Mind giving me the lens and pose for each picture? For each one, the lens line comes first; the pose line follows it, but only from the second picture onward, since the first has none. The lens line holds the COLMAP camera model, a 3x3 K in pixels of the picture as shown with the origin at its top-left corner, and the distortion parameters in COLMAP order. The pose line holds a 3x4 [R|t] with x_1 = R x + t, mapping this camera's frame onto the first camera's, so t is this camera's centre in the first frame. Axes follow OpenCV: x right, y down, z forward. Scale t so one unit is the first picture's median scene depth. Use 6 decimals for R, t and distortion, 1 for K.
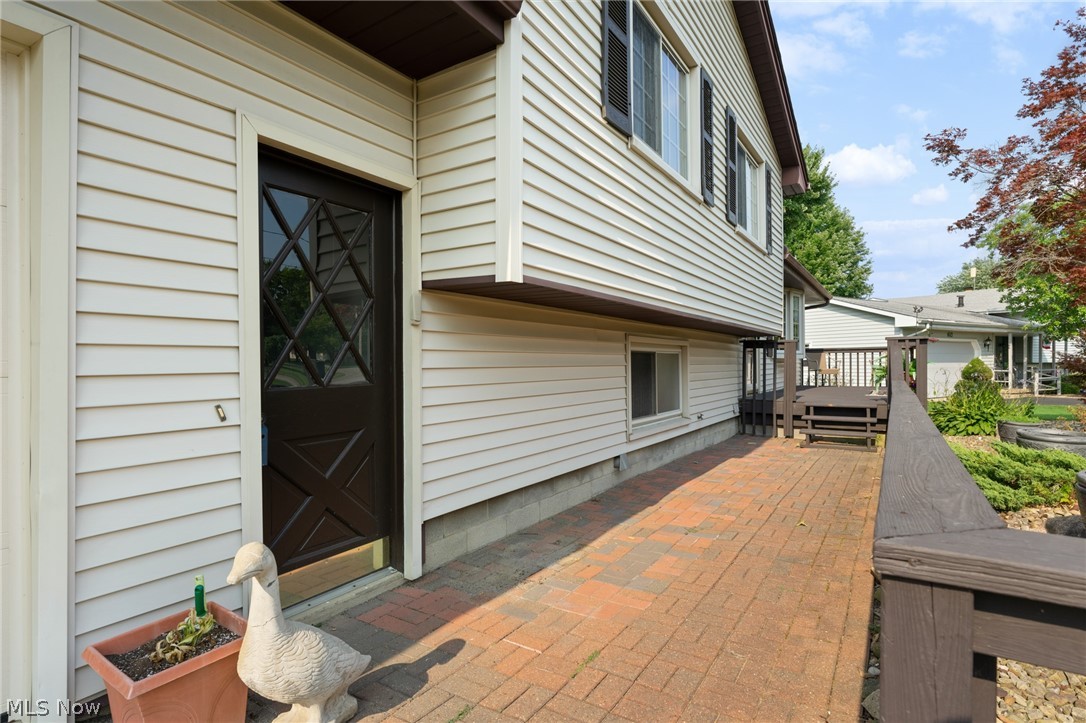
lens RADIAL K [[566.2, 0, 544.2], [0, 566.2, 364.8], [0, 0, 1]] dist [-0.001709, -0.000239]
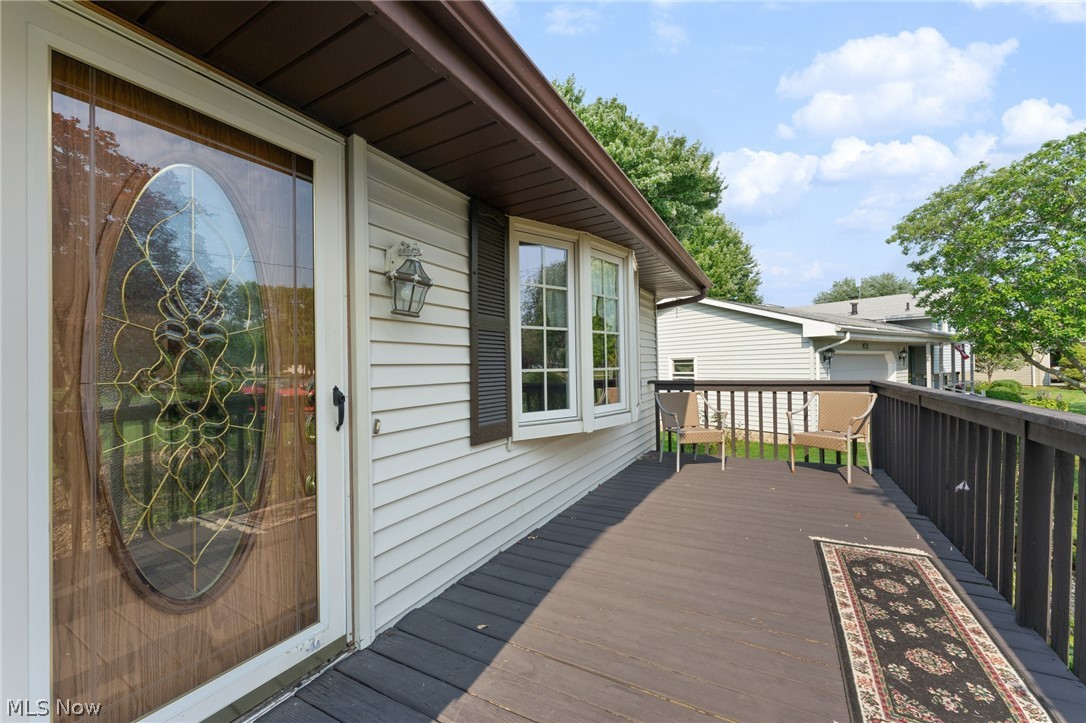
lens RADIAL K [[432.6, 0, 541.8], [0, 432.6, 370.5], [0, 0, 1]] dist [0.004410, 0.000580]
pose [[0.997712, -0.010549, 0.066782, 0.169949], [0.009862, 0.999895, 0.010605, -0.022950], [-0.066887, -0.009922, 0.997711, 0.318863]]
